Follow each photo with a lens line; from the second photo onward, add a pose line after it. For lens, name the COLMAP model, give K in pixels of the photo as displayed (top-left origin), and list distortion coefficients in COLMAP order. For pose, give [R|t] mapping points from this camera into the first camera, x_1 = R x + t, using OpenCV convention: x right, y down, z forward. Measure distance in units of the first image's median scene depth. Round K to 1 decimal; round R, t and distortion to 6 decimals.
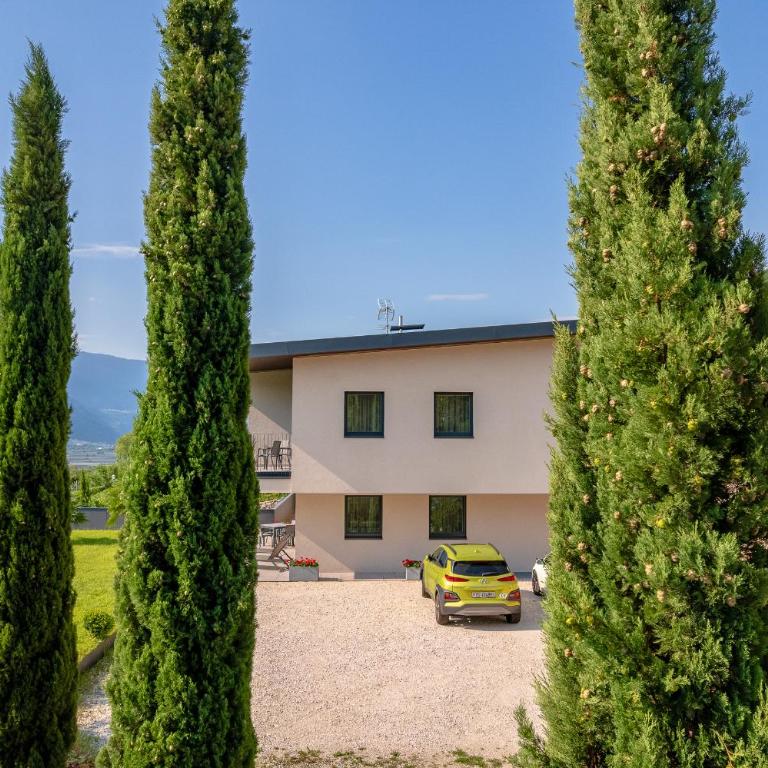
lens RADIAL K [[724.7, 0, 386.3], [0, 724.7, 382.6], [0, 0, 1]] dist [-0.036439, 0.000000]
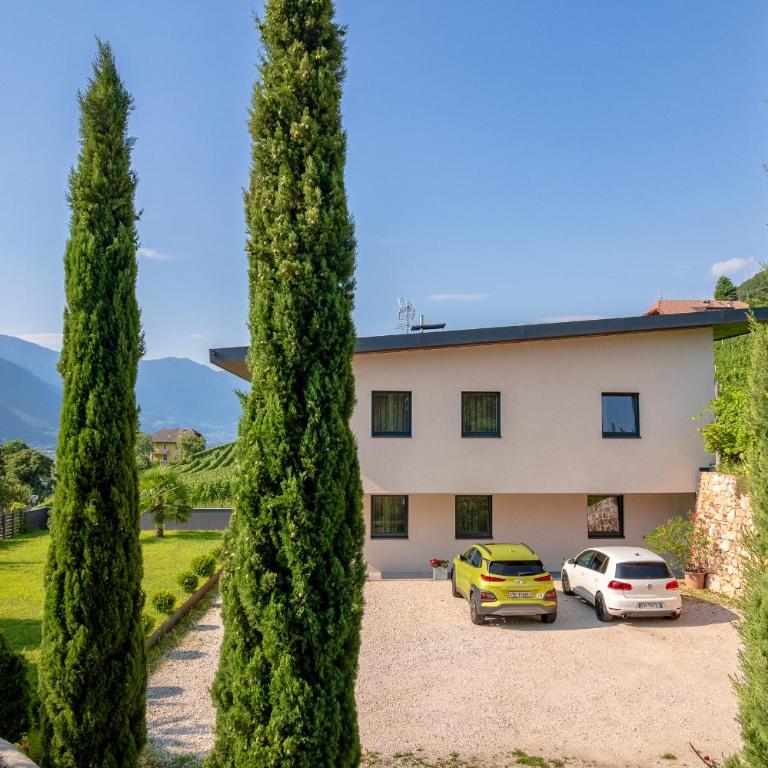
lens RADIAL K [[724.7, 0, 386.8], [0, 724.7, 382.5], [0, 0, 1]] dist [-0.036439, 0.000000]
pose [[1.000000, -0.000887, 0.000363, -0.065545], [0.000886, 0.999999, 0.000540, 0.000131], [-0.000364, -0.000539, 1.000000, 0.004210]]
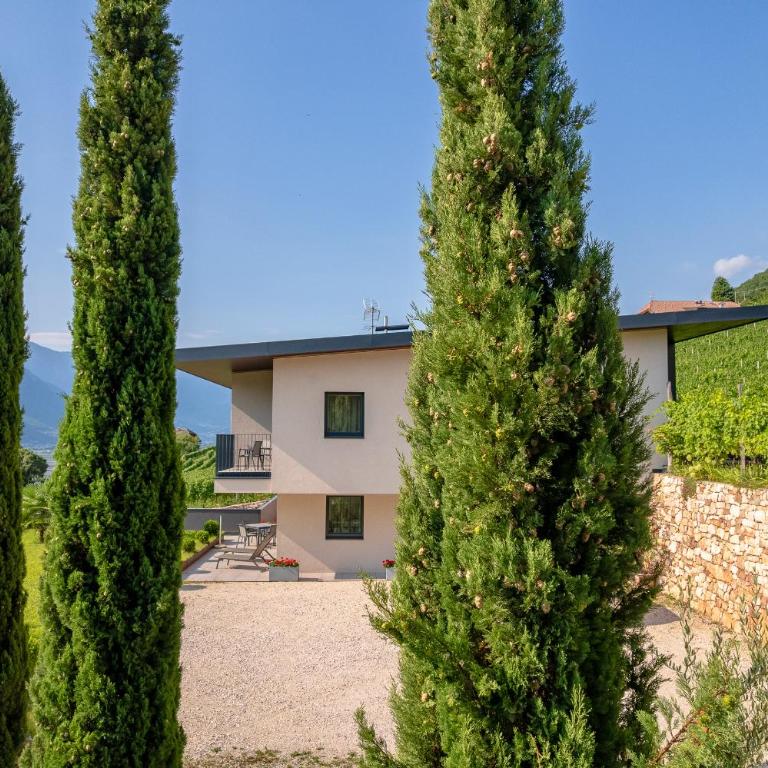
lens RADIAL K [[724.7, 0, 384.1], [0, 724.7, 382.0], [0, 0, 1]] dist [-0.036439, 0.000000]
pose [[0.999996, 0.000751, -0.002568, 0.047611], [-0.000752, 1.000000, -0.000299, -0.002206], [0.002568, 0.000301, 0.999997, -0.003262]]
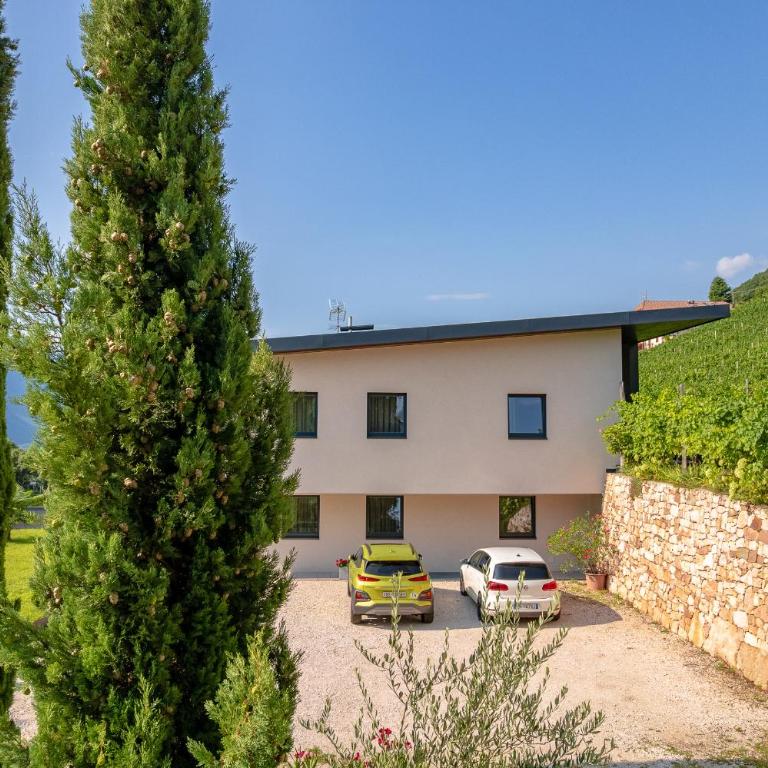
lens RADIAL K [[724.7, 0, 381.6], [0, 724.7, 385.0], [0, 0, 1]] dist [-0.036439, 0.000000]
pose [[0.999976, 0.000253, -0.006911, 0.163012], [-0.000228, 0.999994, 0.003492, -0.001587], [0.006912, -0.003490, 0.999970, -0.006460]]
